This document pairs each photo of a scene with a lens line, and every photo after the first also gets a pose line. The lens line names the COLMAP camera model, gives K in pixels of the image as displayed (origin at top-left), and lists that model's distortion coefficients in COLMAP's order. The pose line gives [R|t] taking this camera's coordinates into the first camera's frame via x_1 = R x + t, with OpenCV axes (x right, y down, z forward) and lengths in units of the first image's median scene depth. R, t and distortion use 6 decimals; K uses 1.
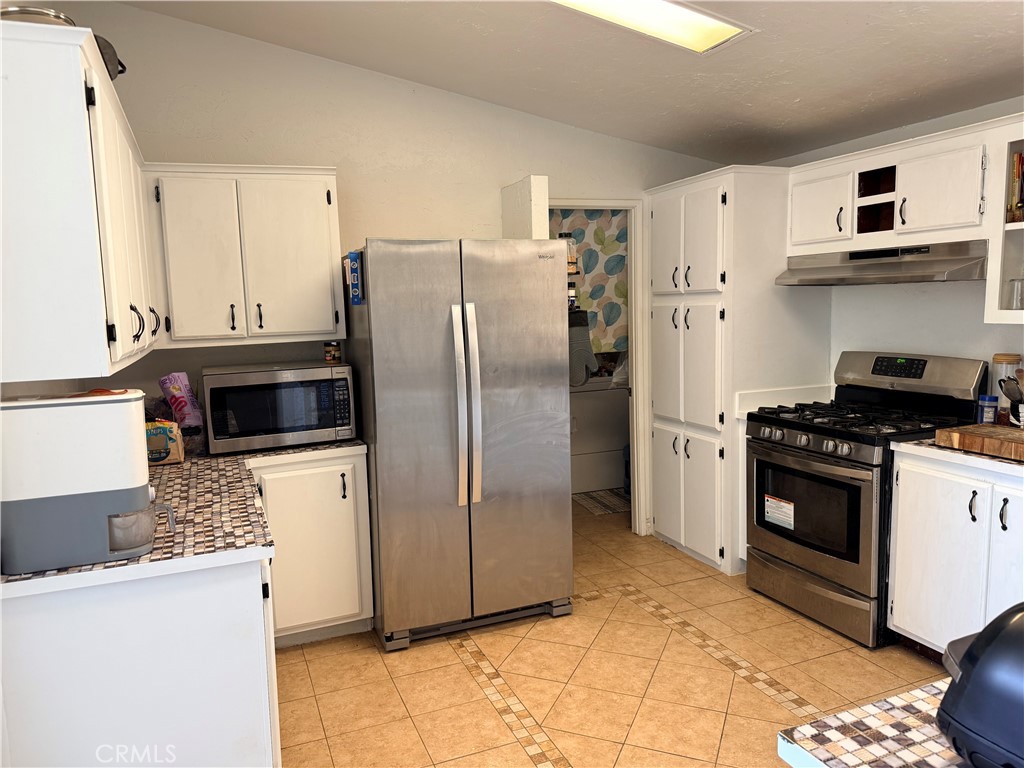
lens RADIAL K [[725.6, 0, 512.0], [0, 725.6, 384.0], [0, 0, 1]] dist [0.091048, -0.141693]
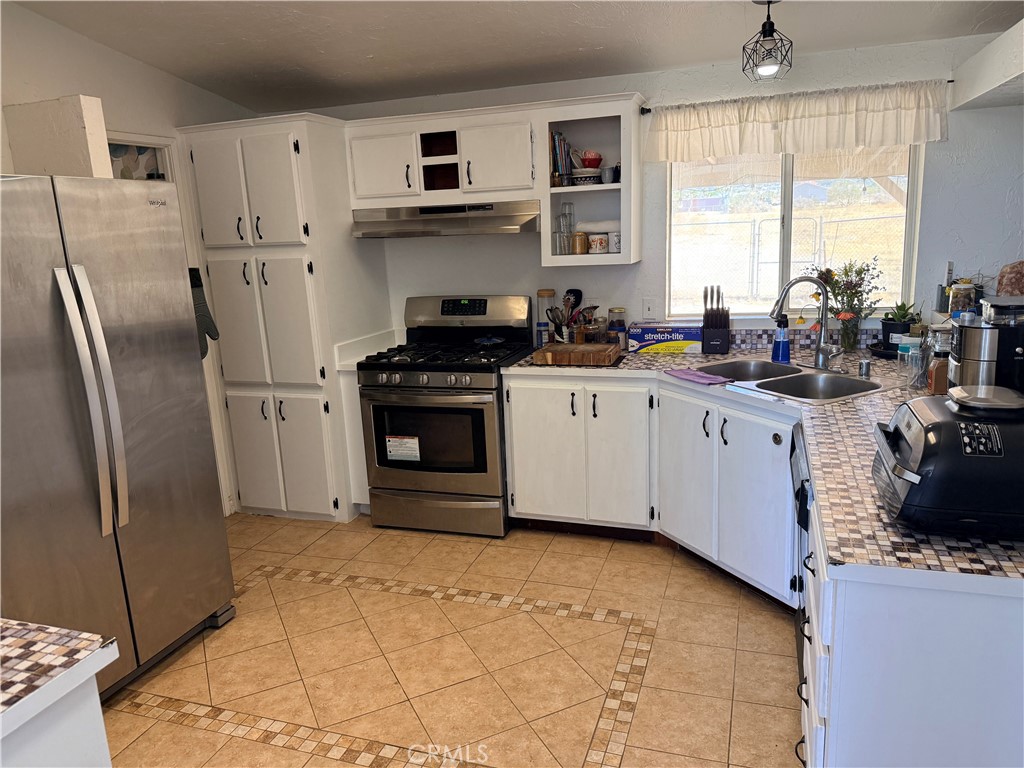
lens RADIAL K [[725.6, 0, 512.0], [0, 725.6, 384.0], [0, 0, 1]] dist [0.091048, -0.141693]
pose [[0.654116, -0.161737, 0.738900, -0.316545], [0.112254, 0.986811, 0.116628, -0.028214], [-0.748018, 0.006657, 0.663645, 0.164572]]
